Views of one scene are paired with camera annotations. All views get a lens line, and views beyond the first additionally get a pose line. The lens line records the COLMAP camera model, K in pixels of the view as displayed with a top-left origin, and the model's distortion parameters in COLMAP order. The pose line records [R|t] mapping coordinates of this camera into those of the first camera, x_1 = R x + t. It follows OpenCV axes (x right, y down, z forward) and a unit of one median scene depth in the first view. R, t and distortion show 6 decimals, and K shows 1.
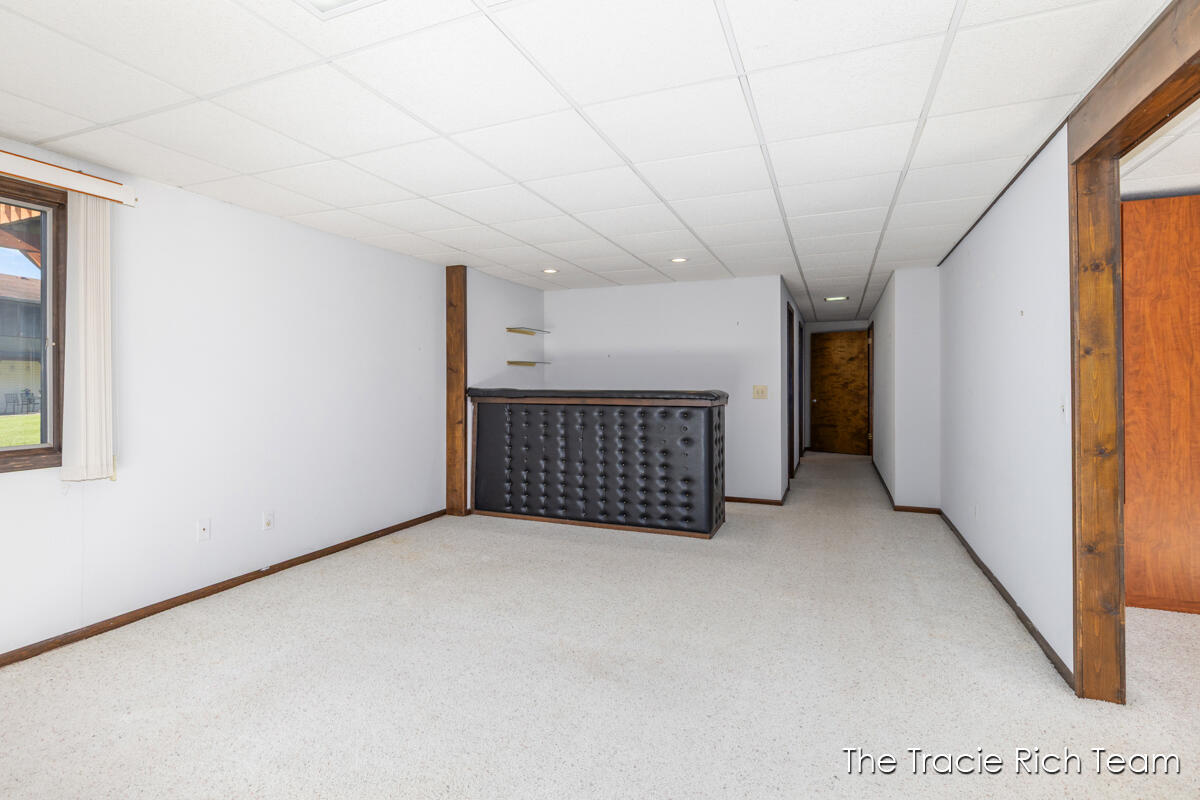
lens RADIAL K [[574.2, 0, 601.8], [0, 574.2, 381.0], [0, 0, 1]] dist [-0.002124, -0.000120]
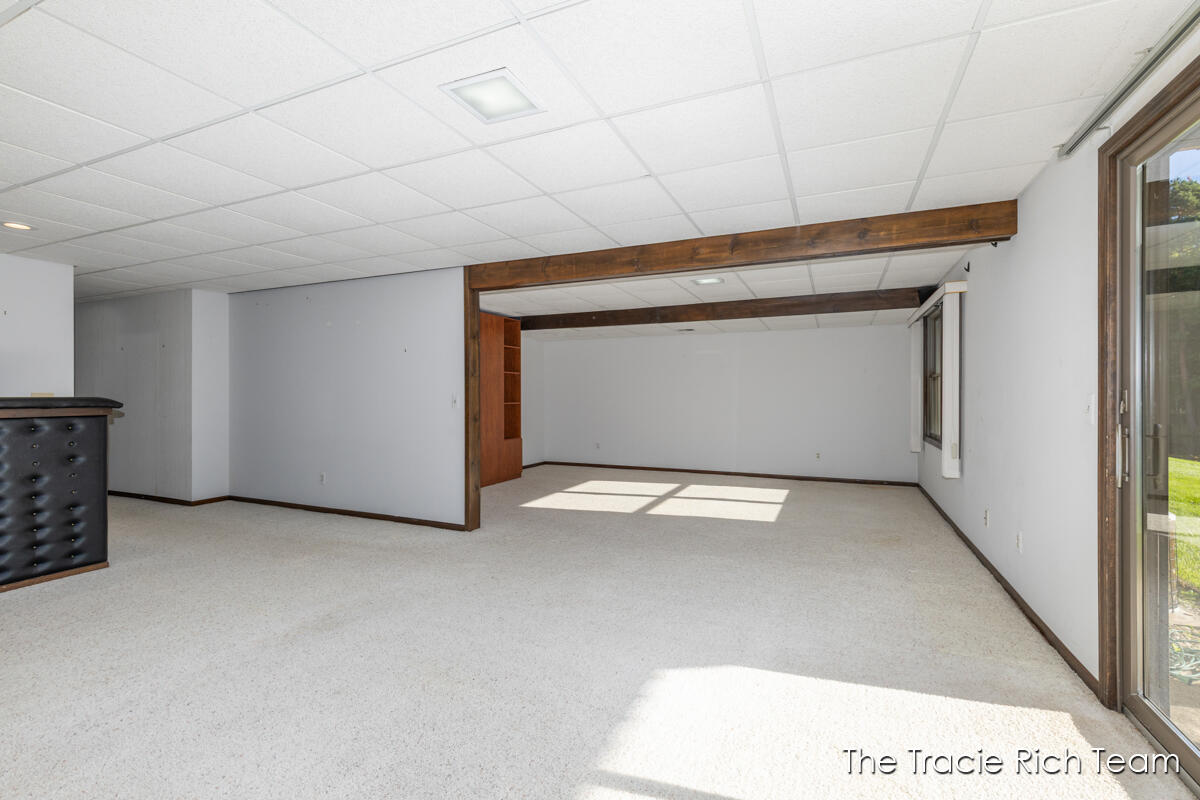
lens RADIAL K [[541.5, 0, 591.9], [0, 541.5, 396.6], [0, 0, 1]] dist [0.005504, -0.000064]
pose [[0.029150, -0.004782, 0.999564, -0.526318], [-0.001636, 0.999987, 0.004832, 0.009153], [-0.999574, -0.001776, 0.029142, 0.202163]]
